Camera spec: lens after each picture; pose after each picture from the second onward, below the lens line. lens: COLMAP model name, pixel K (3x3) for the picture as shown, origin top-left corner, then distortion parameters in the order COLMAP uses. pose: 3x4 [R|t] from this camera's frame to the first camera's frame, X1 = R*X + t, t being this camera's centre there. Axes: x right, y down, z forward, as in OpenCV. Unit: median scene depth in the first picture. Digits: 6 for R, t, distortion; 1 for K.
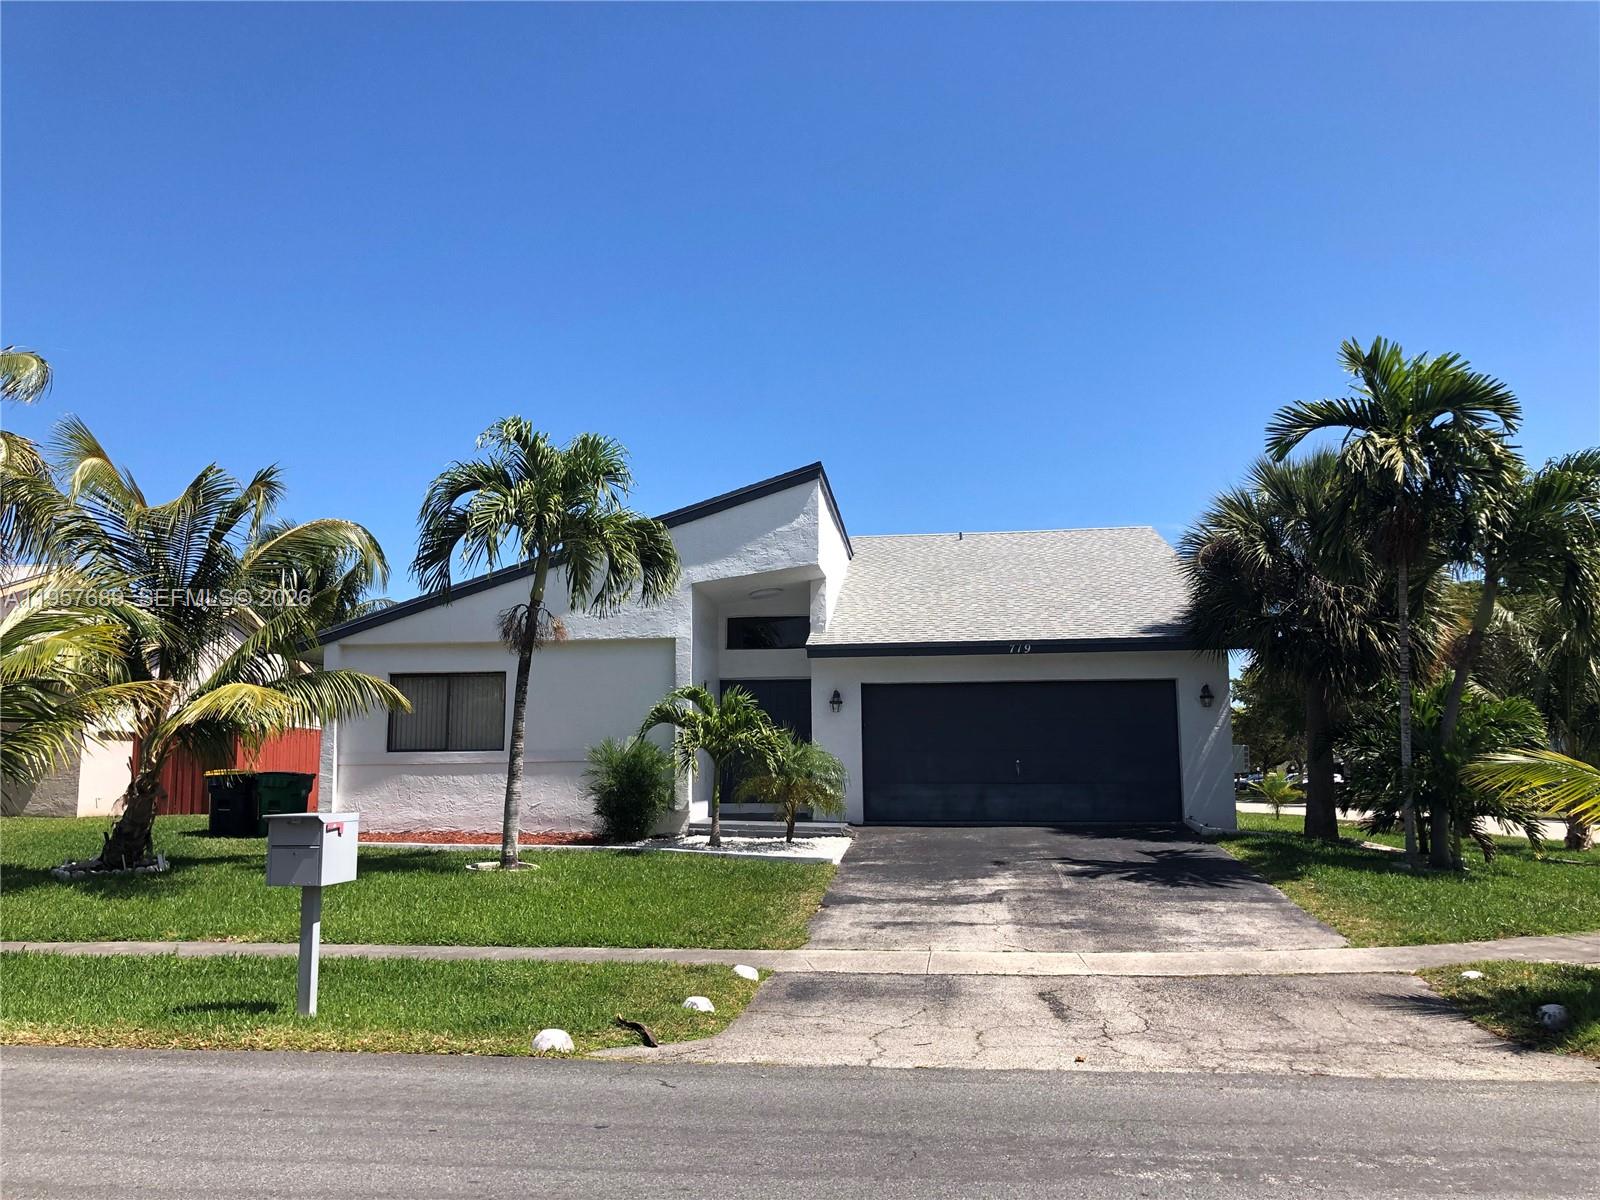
lens RADIAL K [[1306.0, 0, 799.8], [0, 1306.0, 602.4], [0, 0, 1]] dist [0.036963, -0.035122]
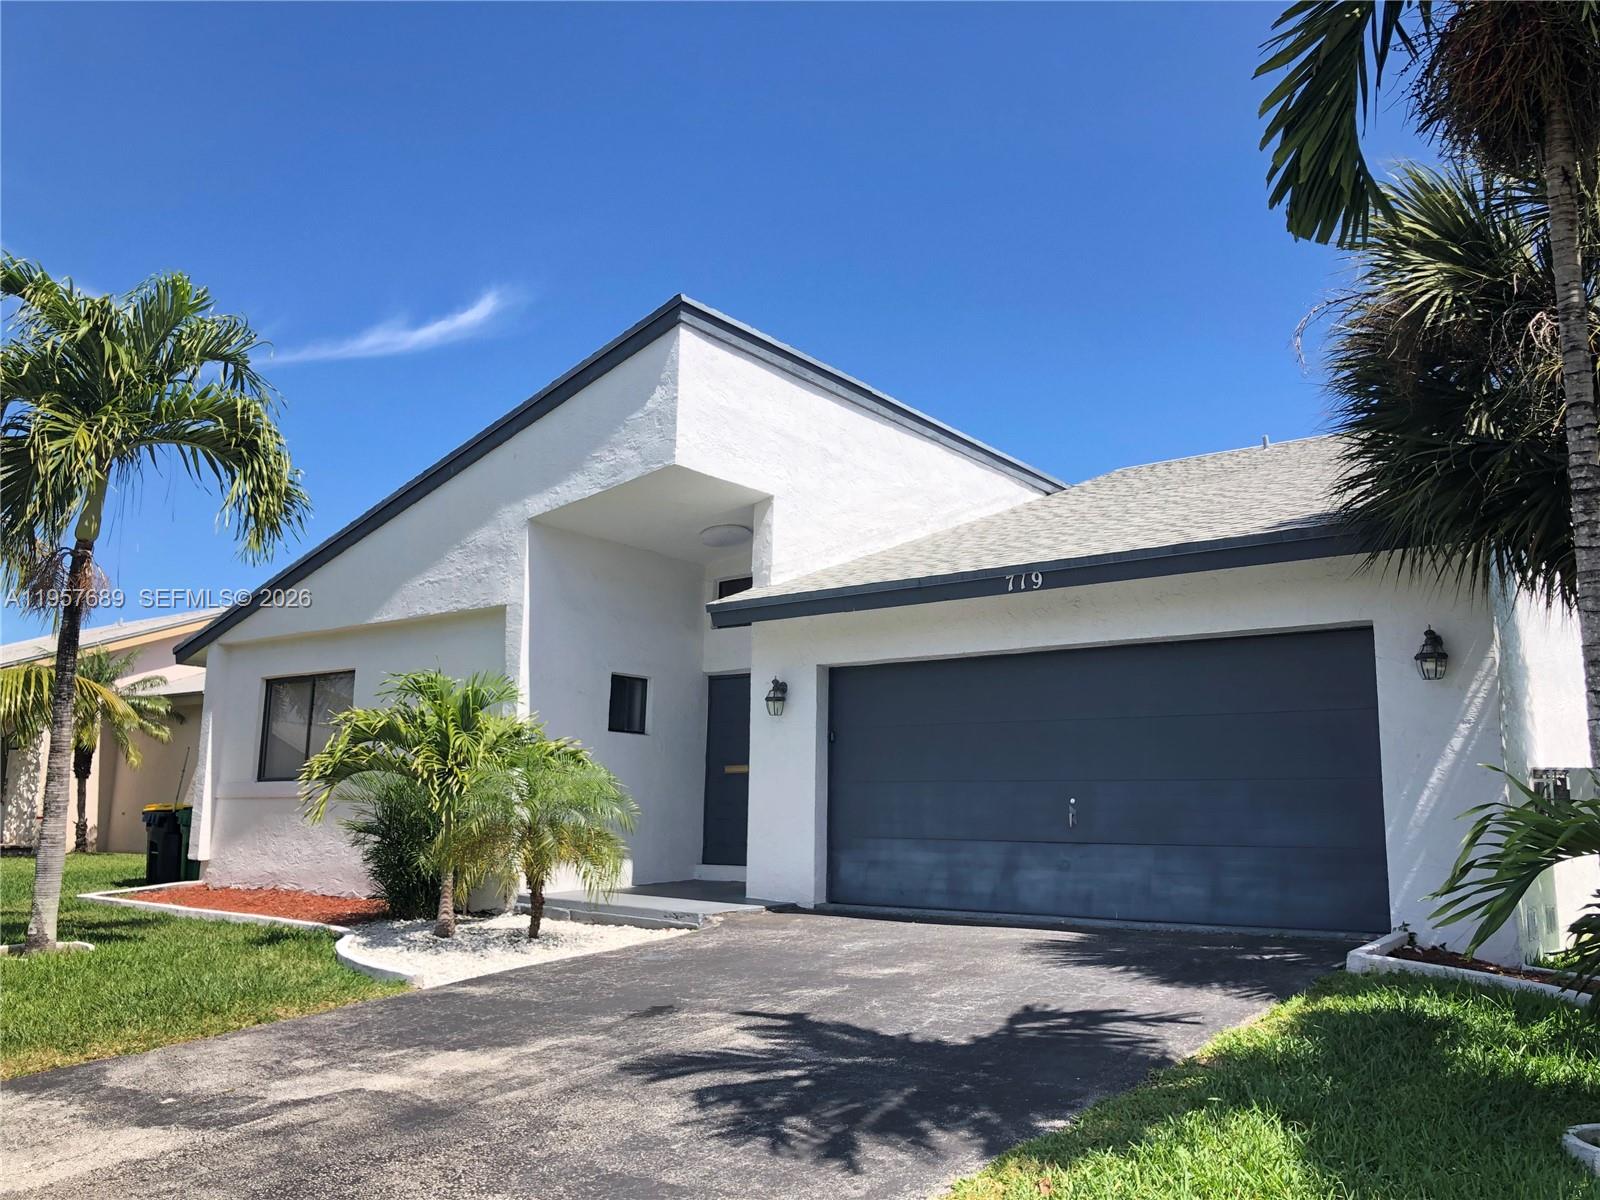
lens RADIAL K [[1306.0, 0, 805.9], [0, 1306.0, 606.7], [0, 0, 1]] dist [0.036963, -0.035122]
pose [[0.855113, -0.068574, -0.513887, 0.357141], [0.048985, 0.997466, -0.051593, 0.067378], [0.516123, 0.018945, 0.856305, 0.507801]]
